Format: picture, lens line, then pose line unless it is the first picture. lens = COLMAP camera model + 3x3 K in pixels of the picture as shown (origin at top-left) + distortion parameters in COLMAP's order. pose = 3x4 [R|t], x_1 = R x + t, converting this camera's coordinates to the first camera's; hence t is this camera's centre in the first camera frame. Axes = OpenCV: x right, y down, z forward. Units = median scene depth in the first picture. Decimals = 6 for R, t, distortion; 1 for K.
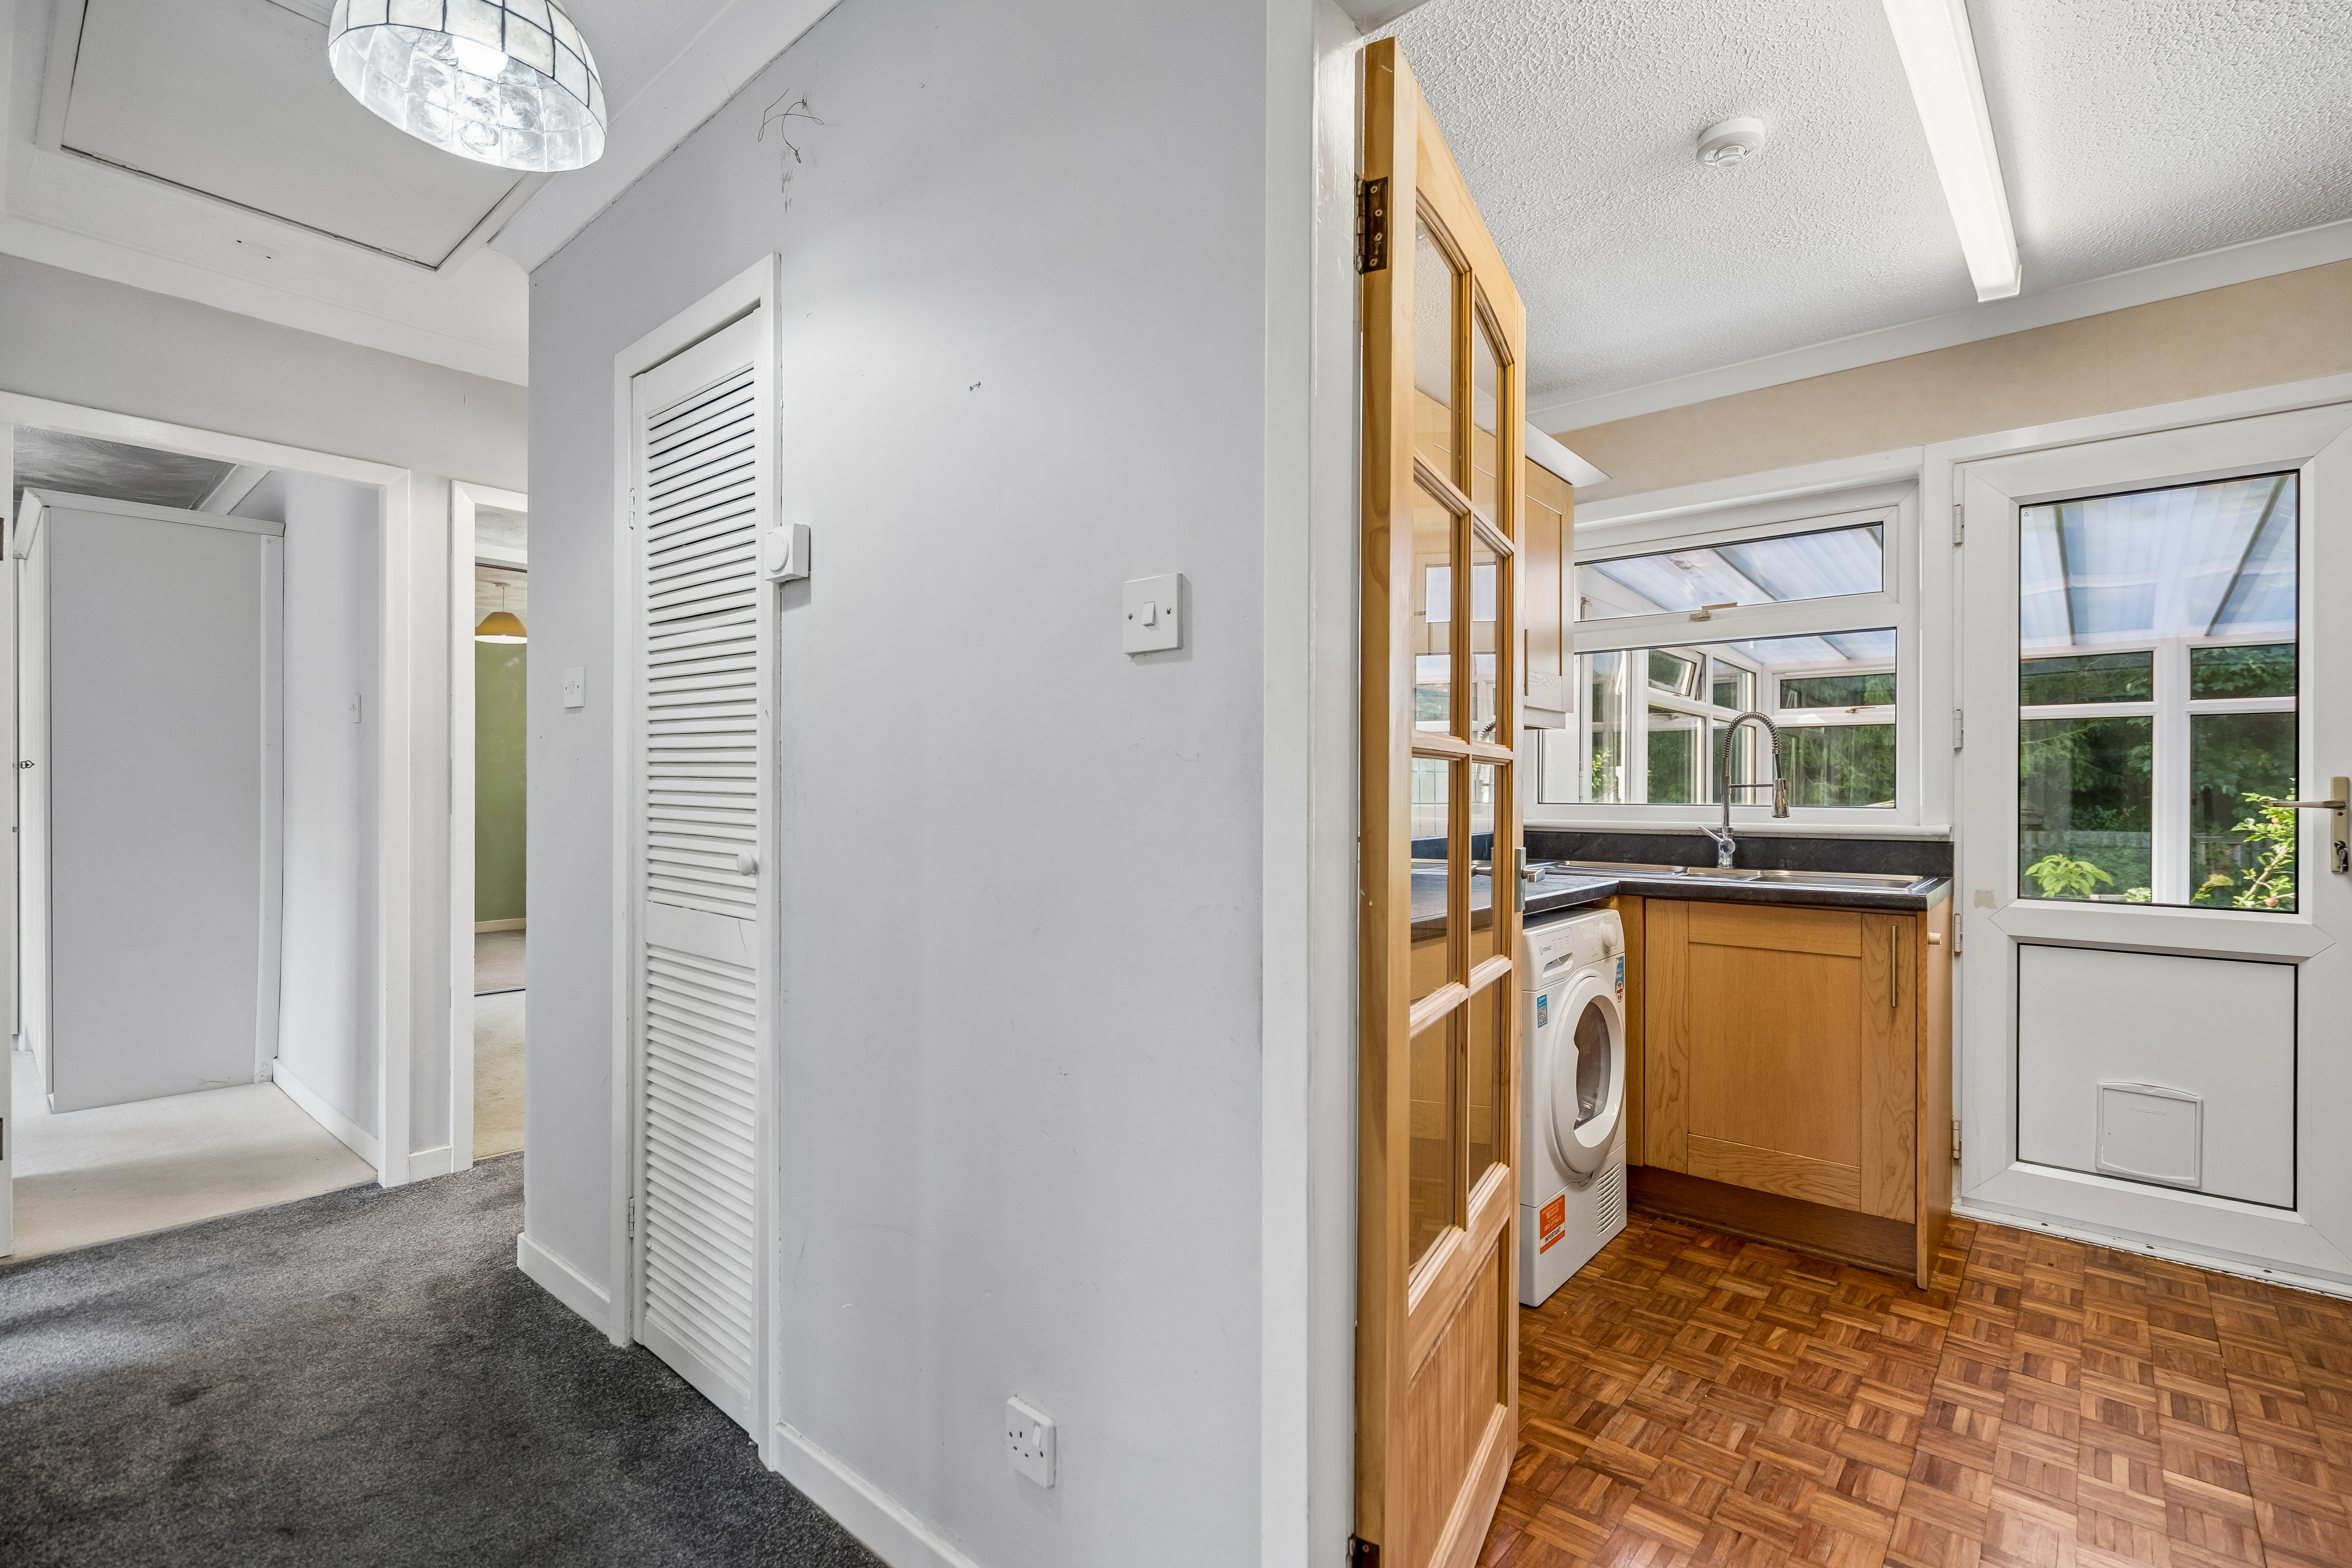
lens RADIAL K [[1068.4, 0, 1182.3], [0, 1068.4, 794.3], [0, 0, 1]] dist [0.001413, 0.000109]
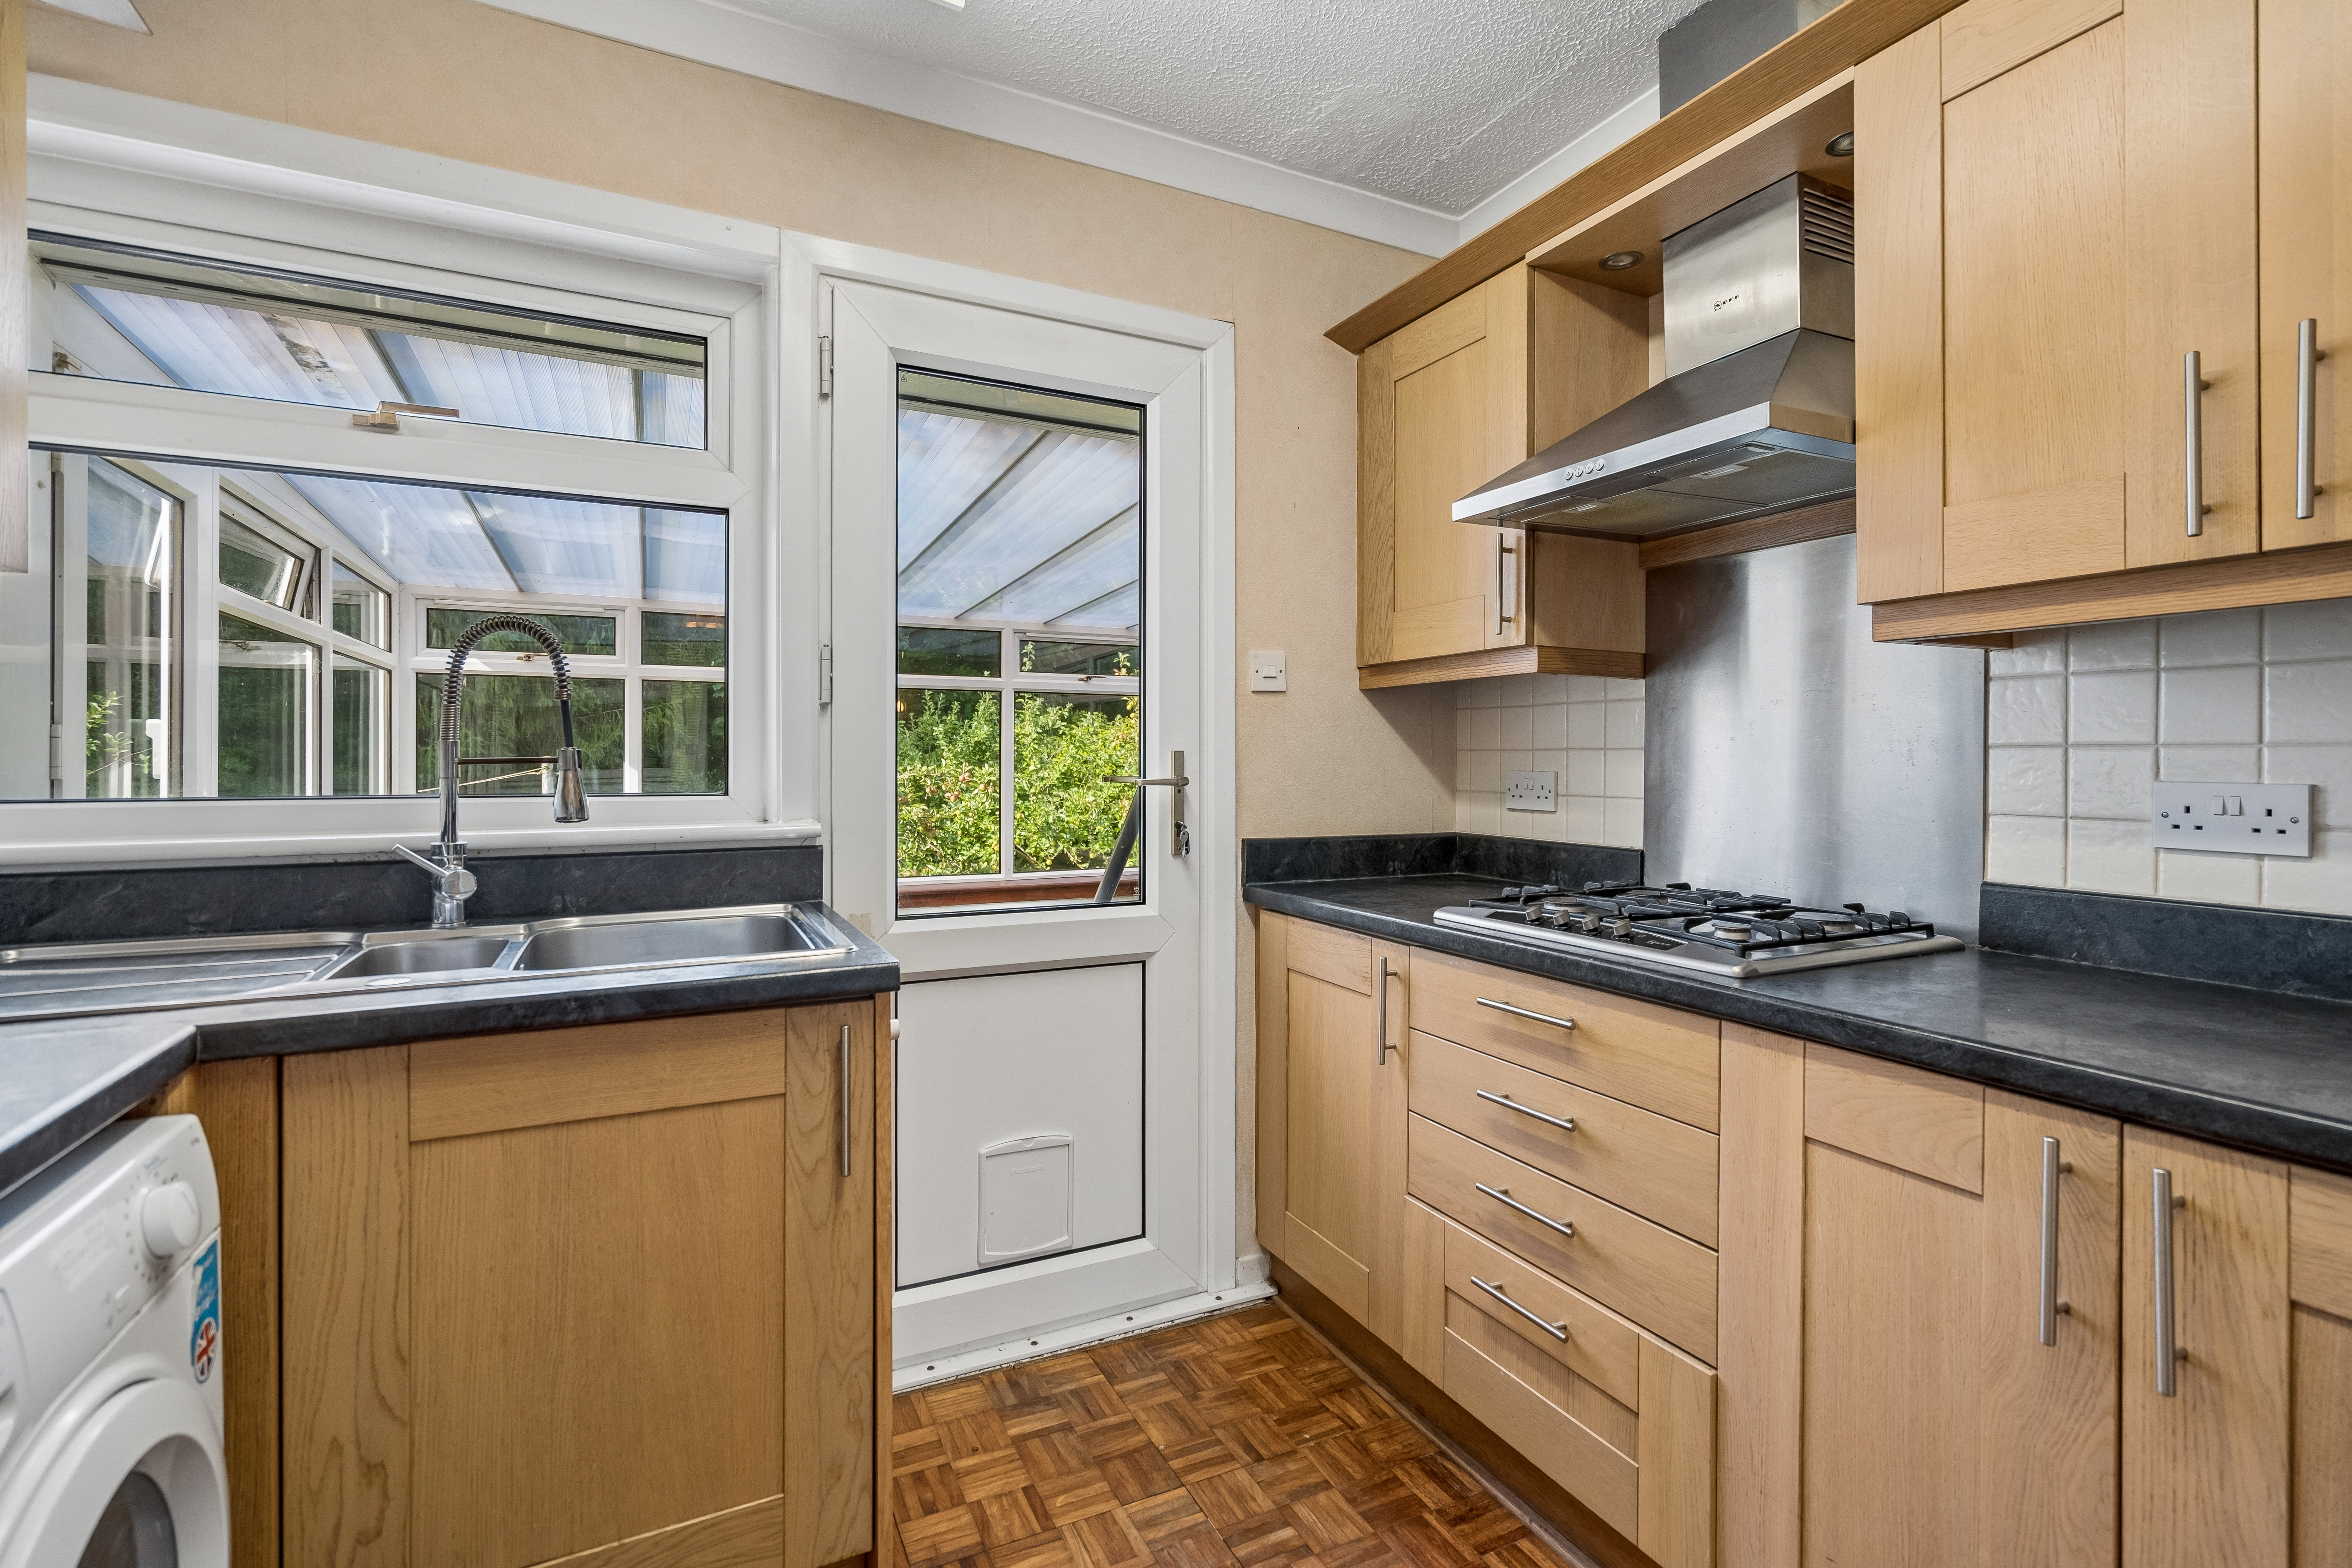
lens RADIAL K [[1063.7, 0, 1176.1], [0, 1063.7, 761.7], [0, 0, 1]] dist [-0.001217, -0.000286]
pose [[0.393457, -0.005100, 0.919329, 0.204293], [0.002563, 0.999987, 0.004451, -0.009580], [-0.919339, 0.000605, 0.393465, 0.541197]]
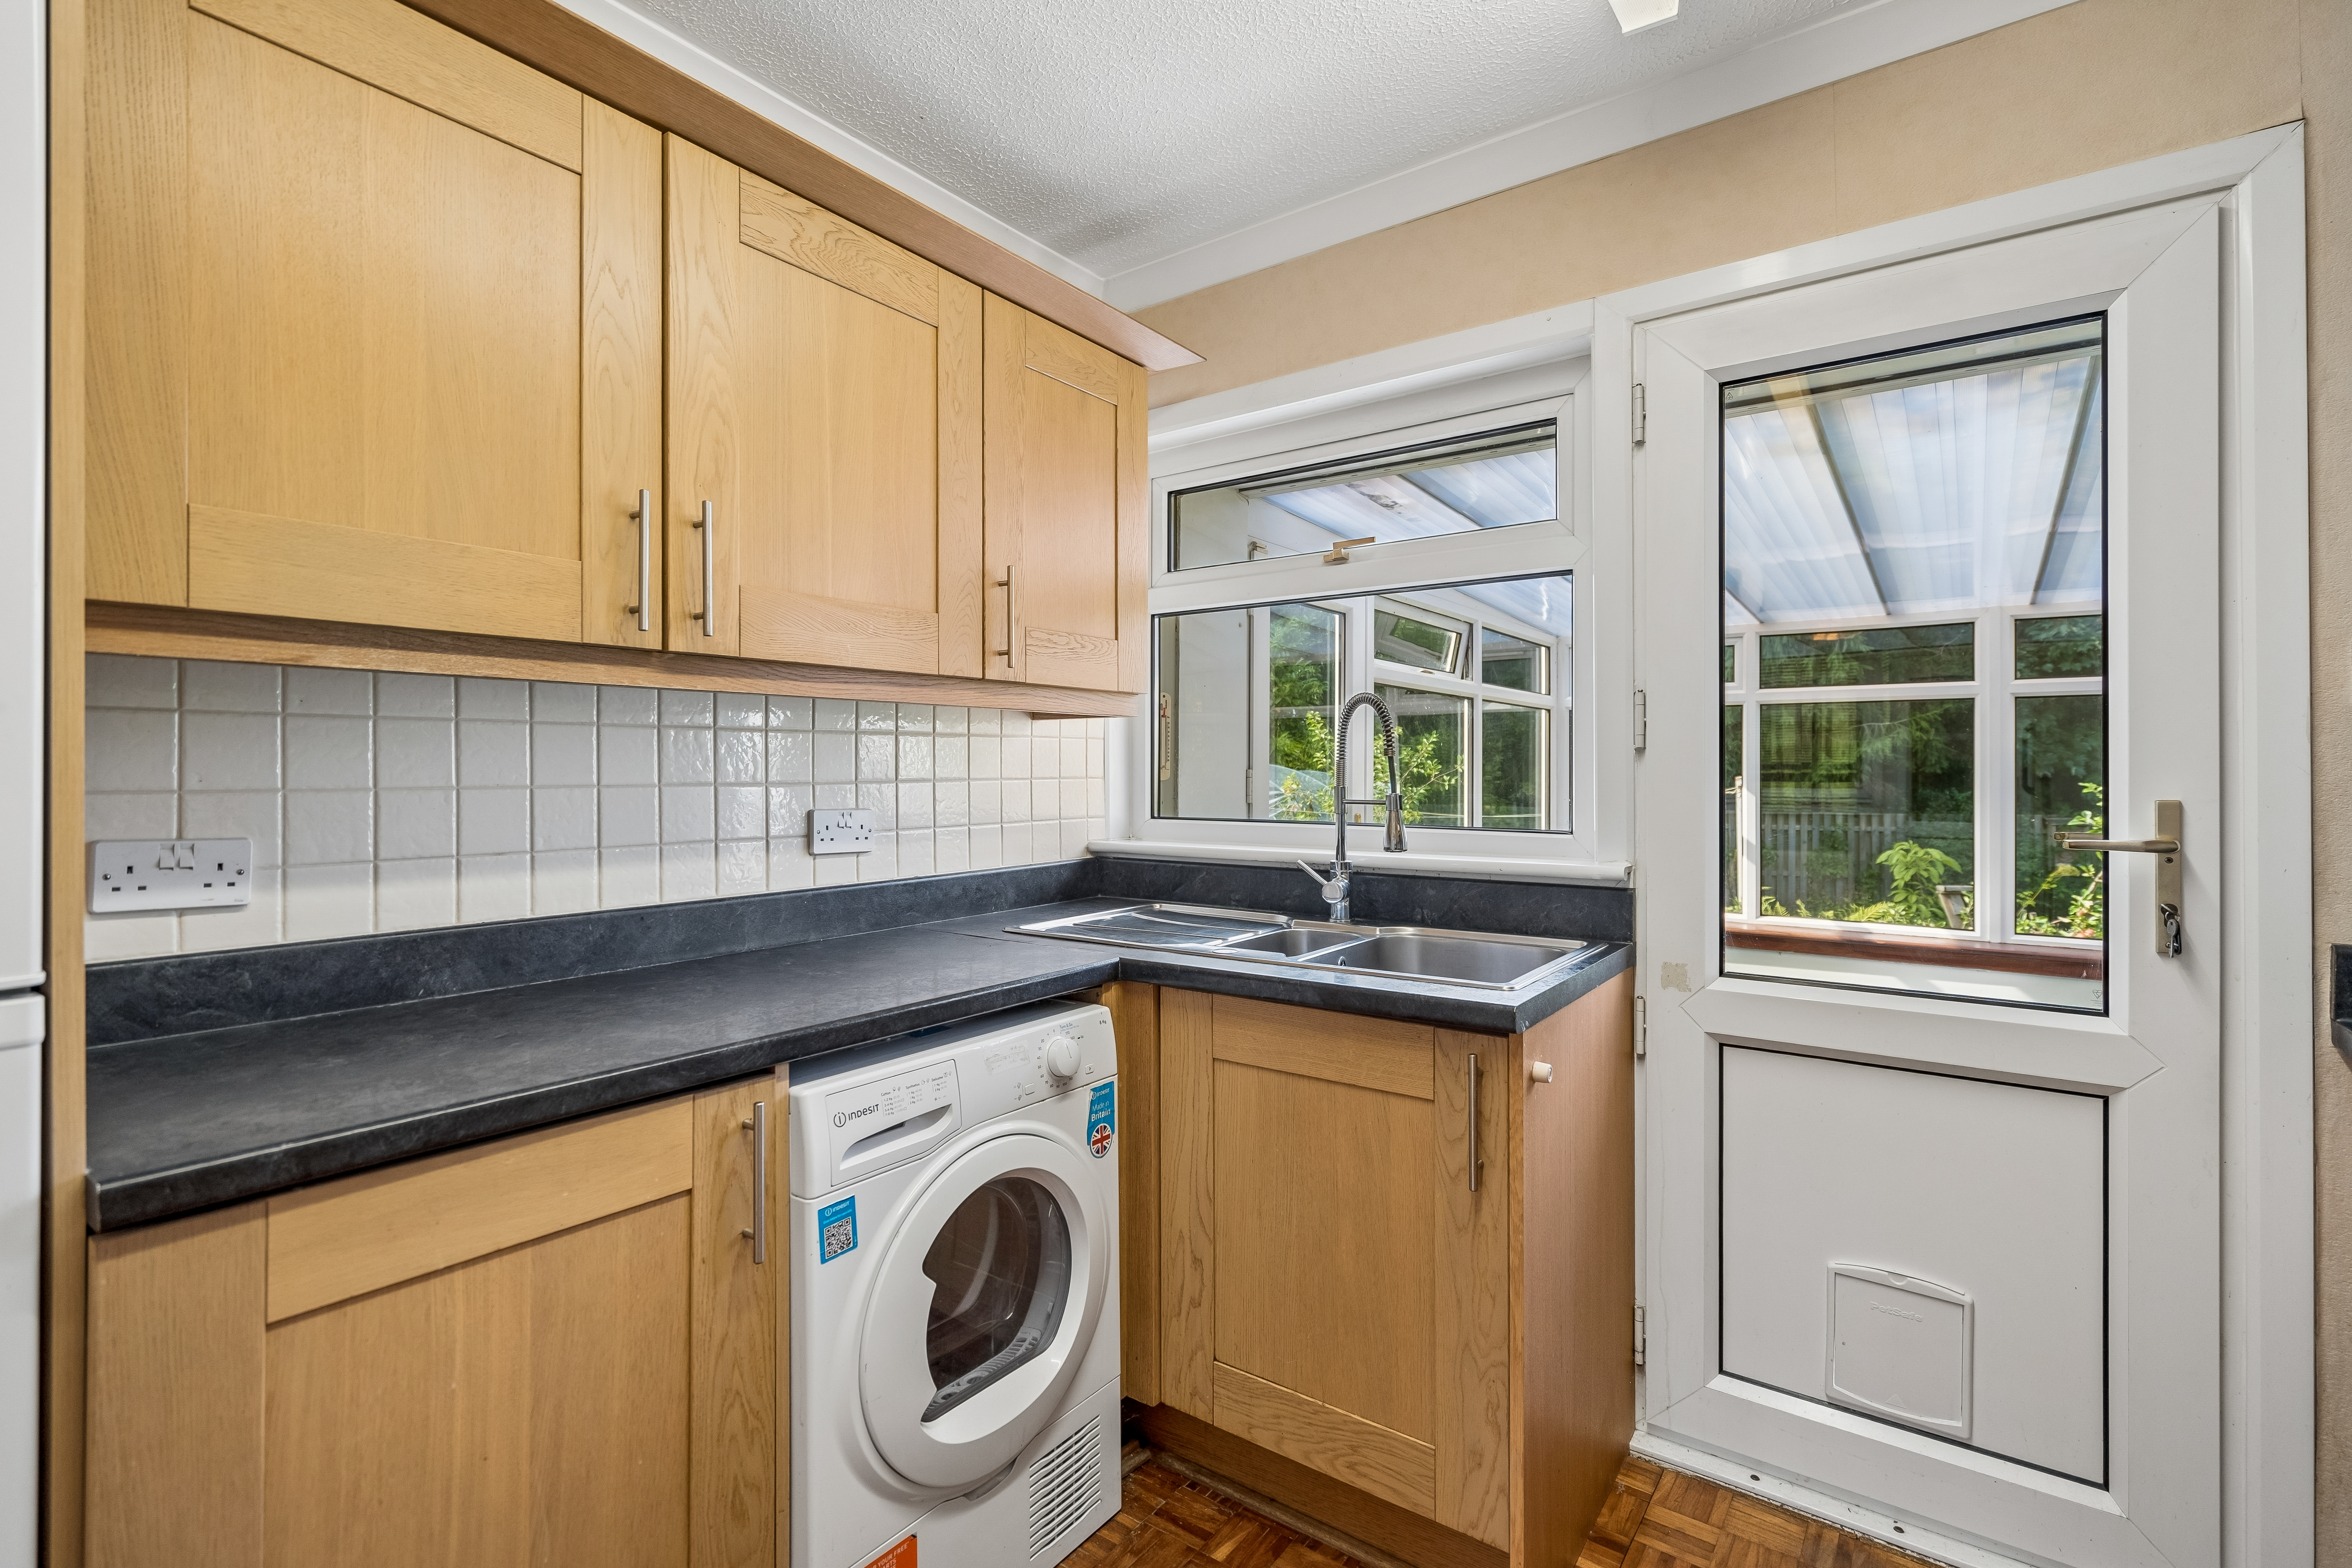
lens RADIAL K [[1072.0, 0, 1177.0], [0, 1072.0, 768.6], [0, 0, 1]] dist [0.002141, -0.000575]
pose [[0.997422, -0.002306, 0.071725, 0.389988], [0.002565, 0.999991, -0.003520, -0.029048], [-0.071717, 0.003695, 0.997418, 0.353111]]
